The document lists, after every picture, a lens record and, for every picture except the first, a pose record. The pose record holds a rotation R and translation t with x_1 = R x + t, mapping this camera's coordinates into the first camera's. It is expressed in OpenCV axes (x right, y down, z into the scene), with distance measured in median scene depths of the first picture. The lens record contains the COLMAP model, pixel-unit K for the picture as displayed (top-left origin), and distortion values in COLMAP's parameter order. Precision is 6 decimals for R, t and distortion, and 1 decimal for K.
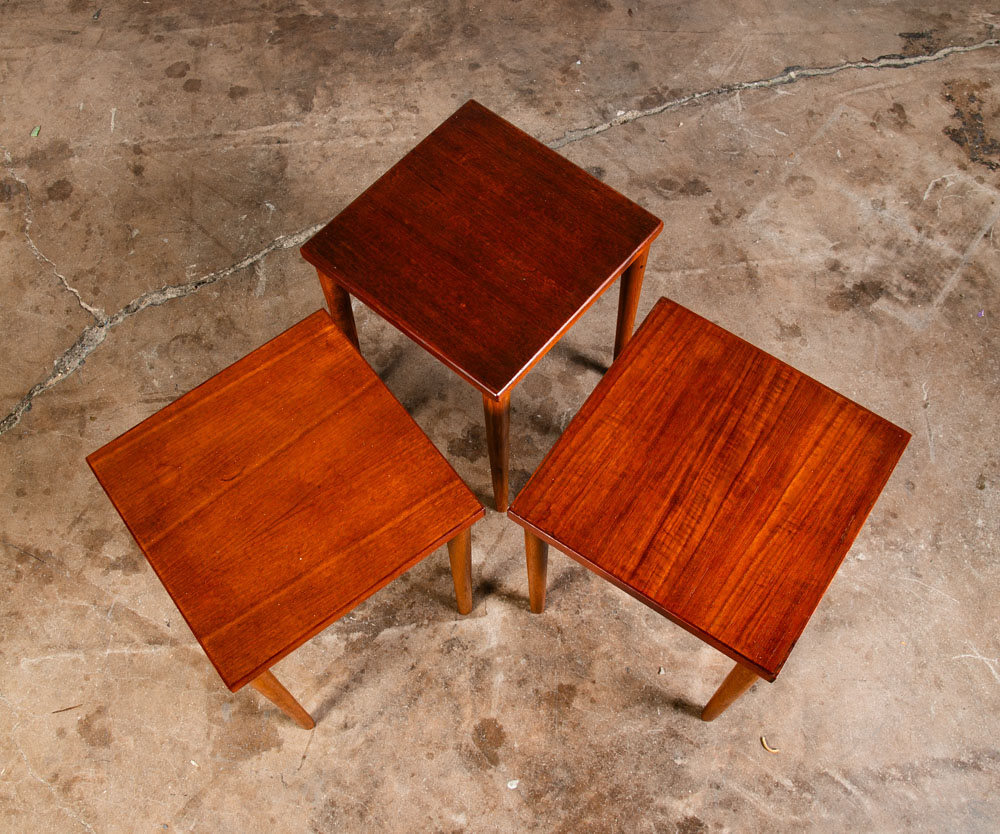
lens RADIAL K [[1087.9, 0, 486.3], [0, 1087.9, 374.0], [0, 0, 1]] dist [-0.087381, 0.000000]
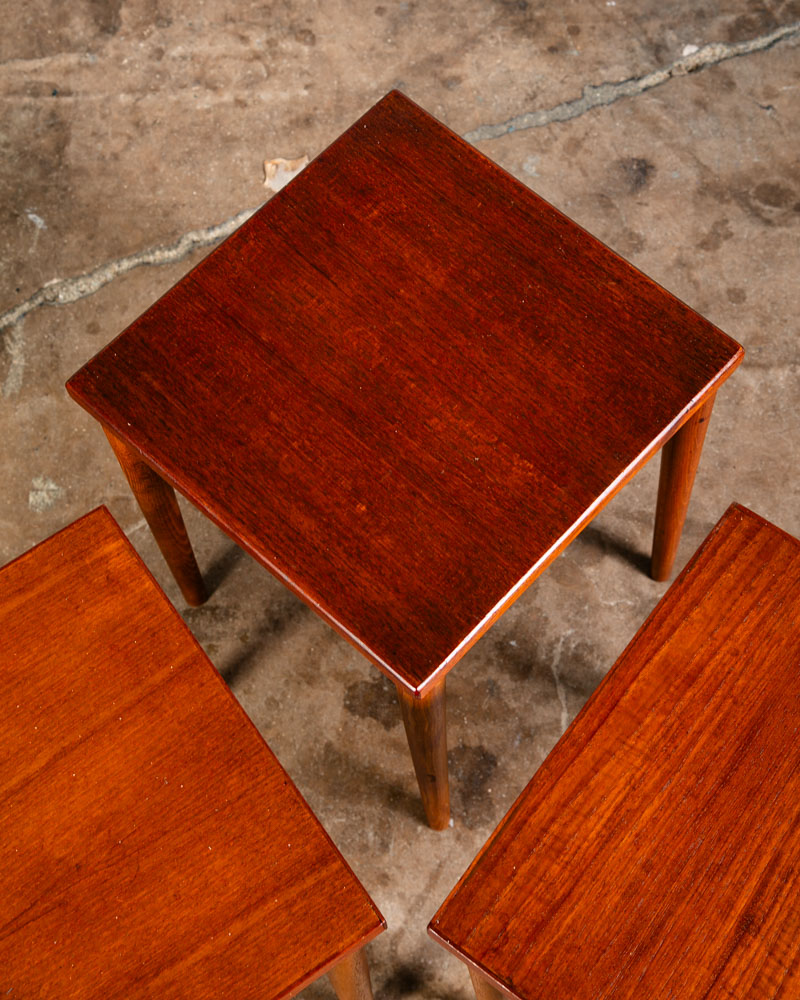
lens RADIAL K [[1916.4, 0, 393.8], [0, 1916.4, 388.8], [0, 0, 1]] dist [0.207163, 0.000000]
pose [[0.998831, 0.025066, -0.041332, 0.030878], [-0.023745, 0.999201, 0.032163, -0.144682], [0.042105, -0.031144, 0.998628, 0.044471]]
